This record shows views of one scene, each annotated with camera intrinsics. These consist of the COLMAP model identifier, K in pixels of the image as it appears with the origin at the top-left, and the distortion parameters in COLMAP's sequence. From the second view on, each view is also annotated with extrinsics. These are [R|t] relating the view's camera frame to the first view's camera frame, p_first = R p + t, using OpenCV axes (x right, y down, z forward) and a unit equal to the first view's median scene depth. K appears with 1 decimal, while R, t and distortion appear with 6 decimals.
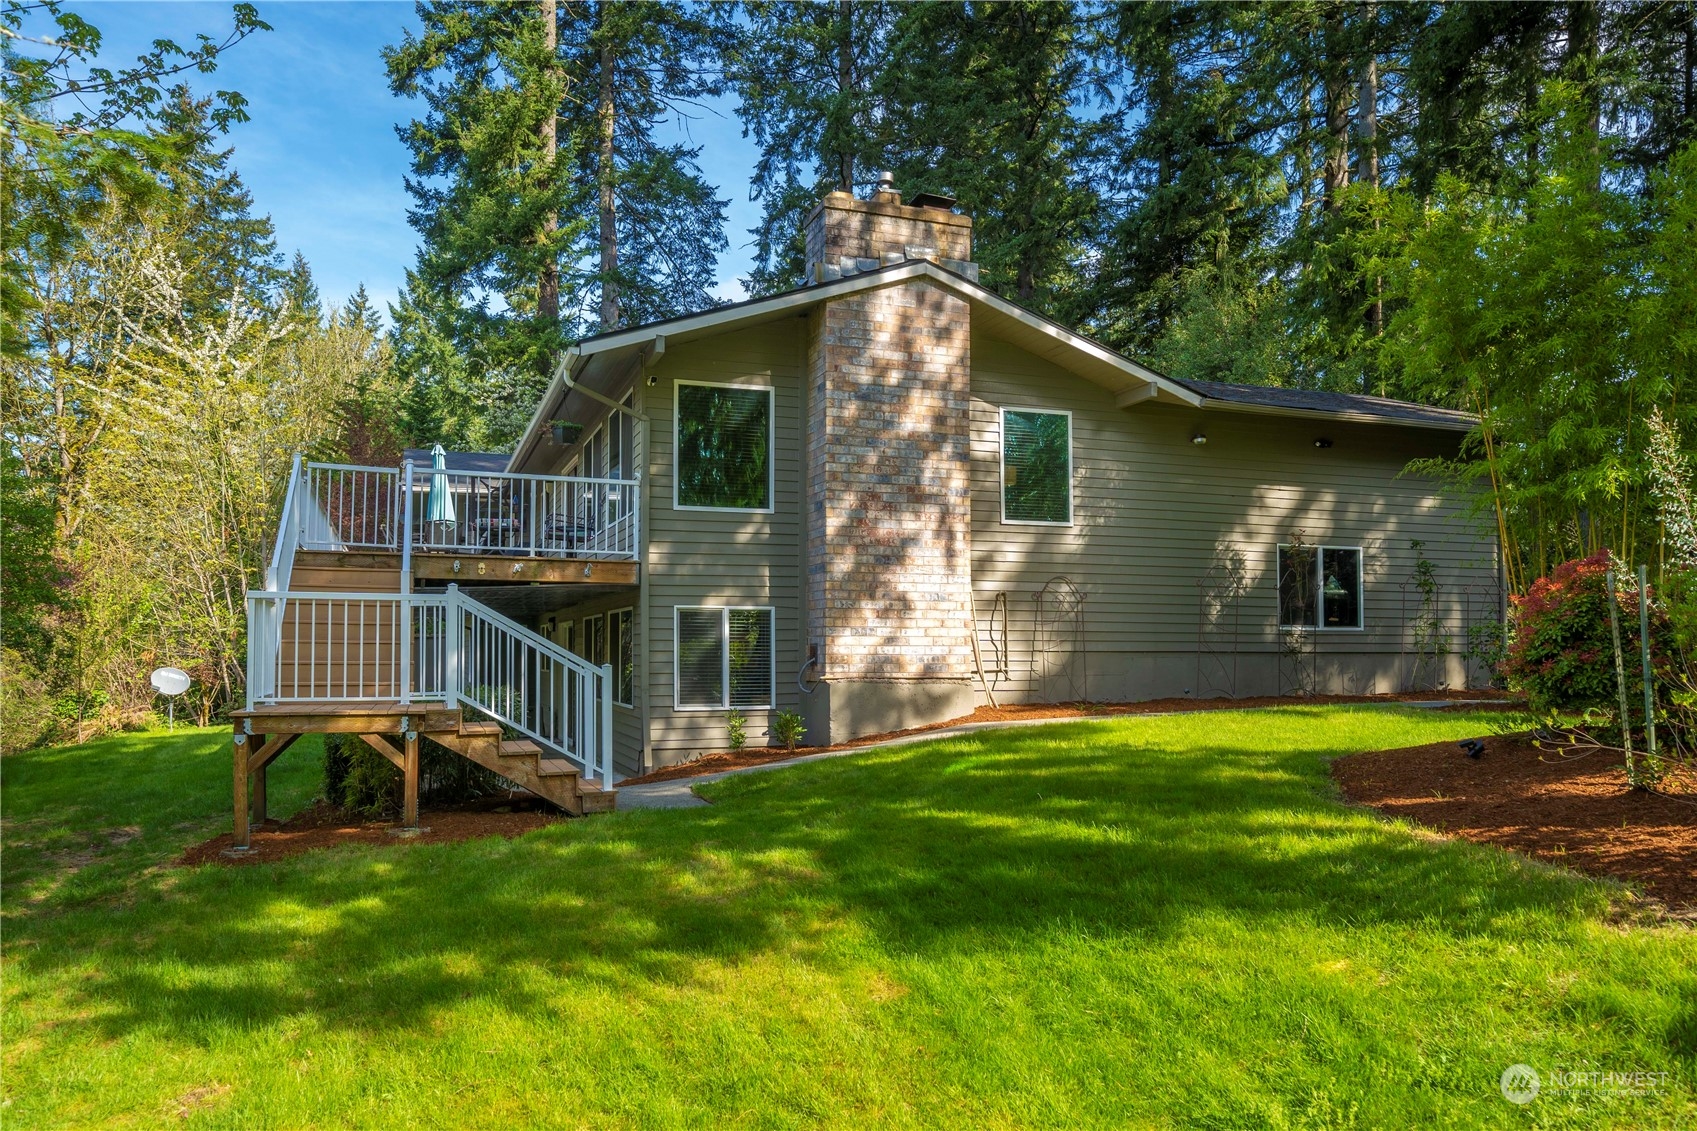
lens RADIAL K [[1149.3, 0, 838.5], [0, 1149.3, 609.3], [0, 0, 1]] dist [0.004388, 0.001946]
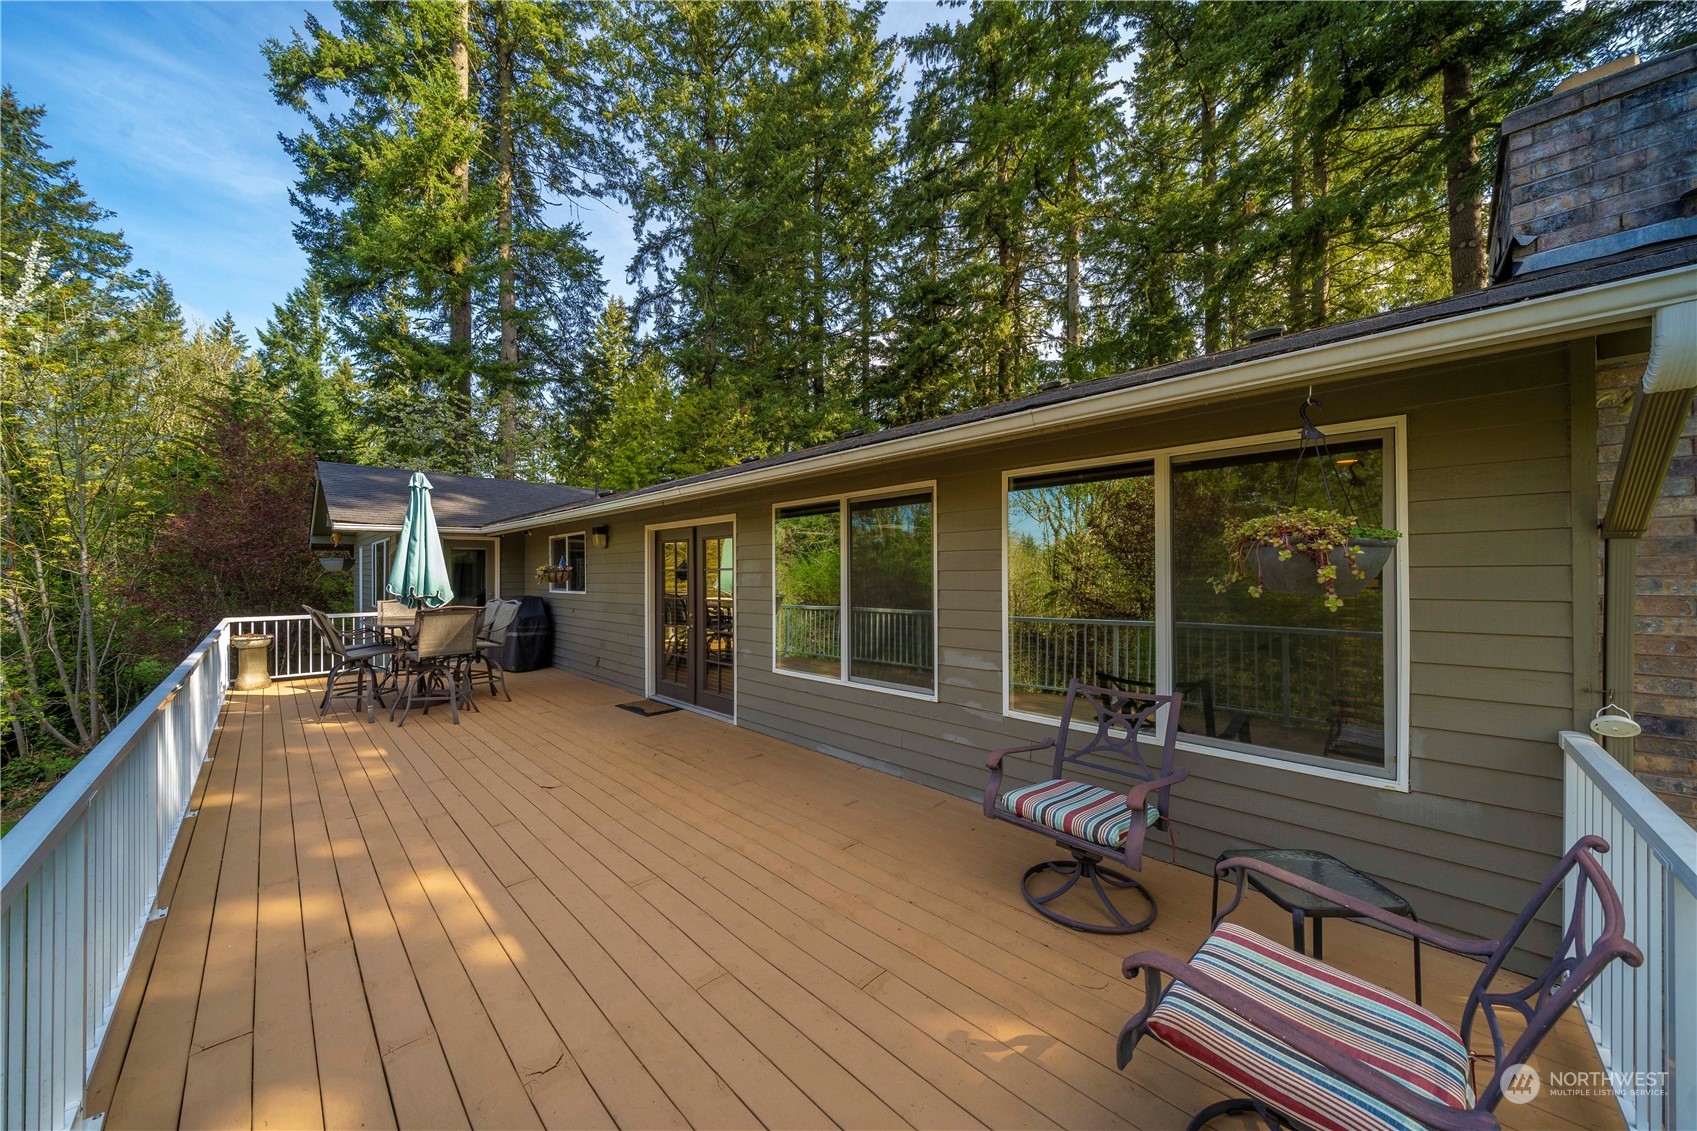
lens RADIAL K [[582.8, 0, 848.7], [0, 582.8, 570.9], [0, 0, 1]] dist [-0.001340, 0.000073]
pose [[0.910944, 0.001862, 0.412525, -0.386322], [-0.013037, 0.999620, 0.024277, -0.142113], [-0.412323, -0.027493, 0.910623, 0.877491]]
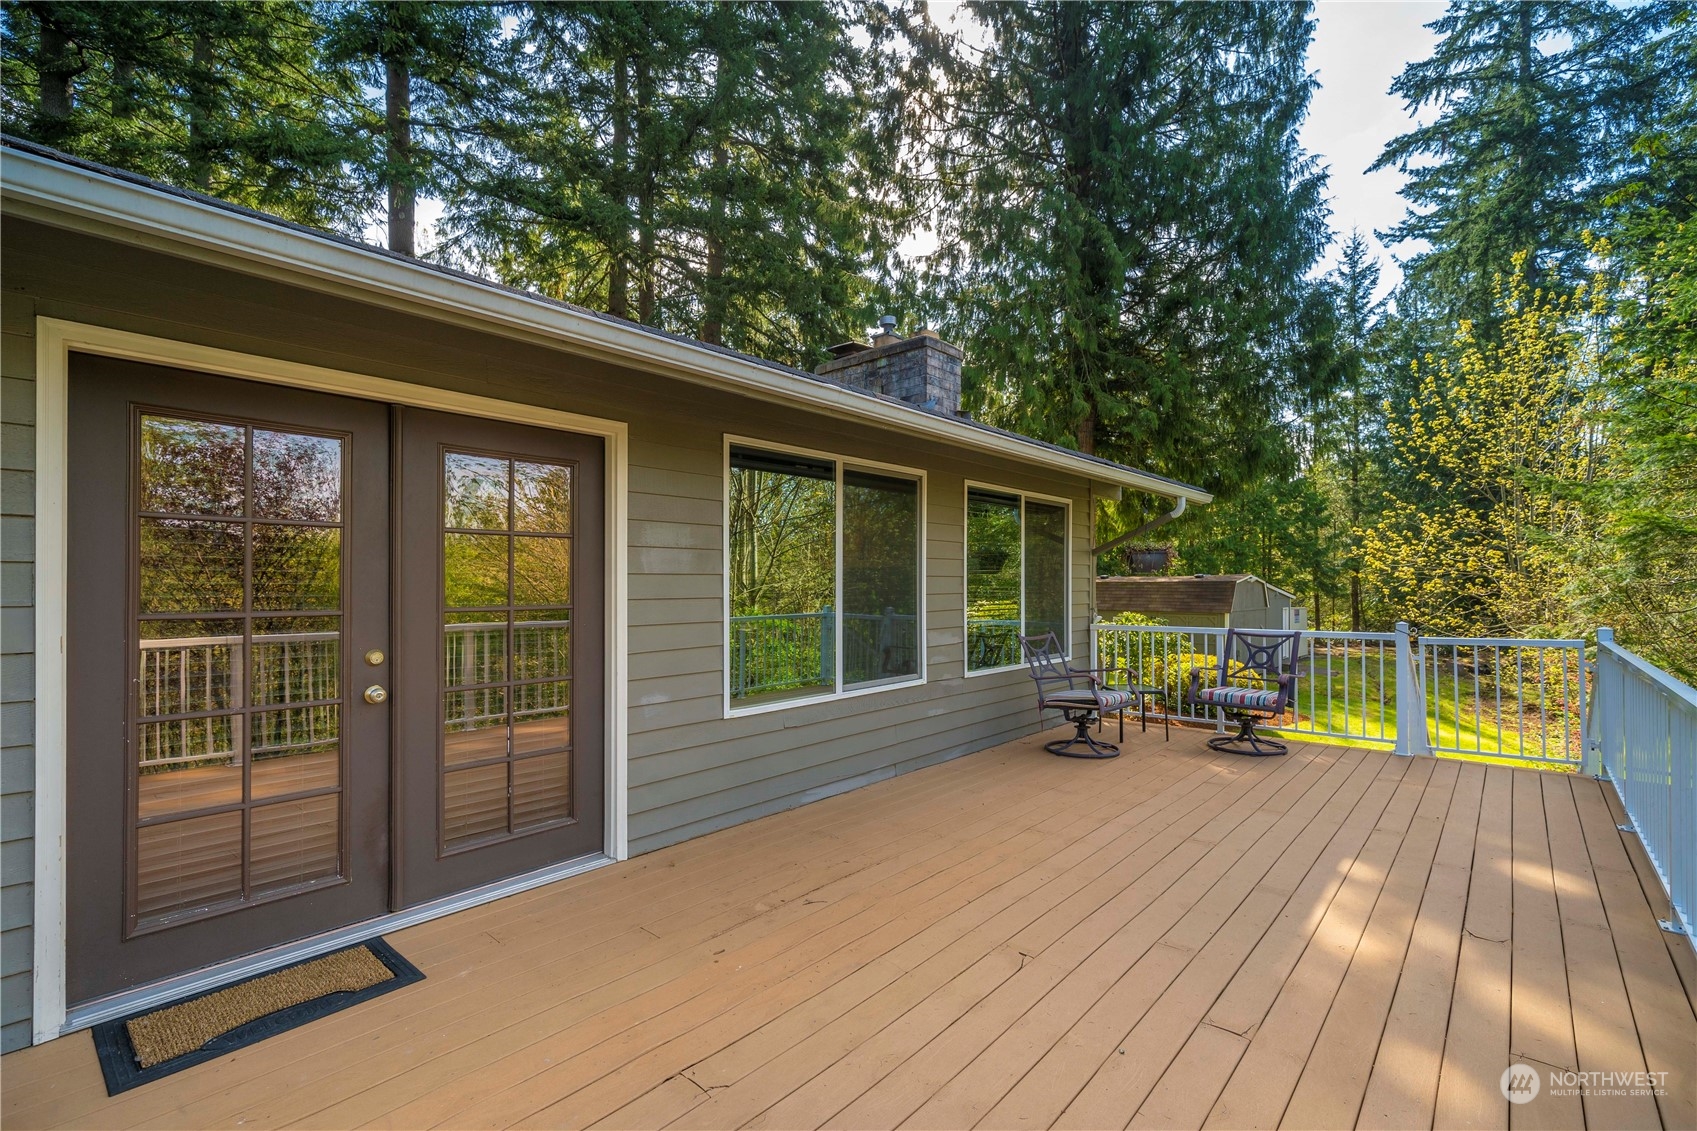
lens RADIAL K [[749.0, 0, 845.2], [0, 749.0, 579.3], [0, 0, 1]] dist [-0.000591, -0.000172]
pose [[-0.462074, 0.009433, 0.886791, -0.980503], [-0.028606, 0.999265, -0.025535, -0.040494], [-0.886380, -0.037166, -0.461465, 2.522607]]
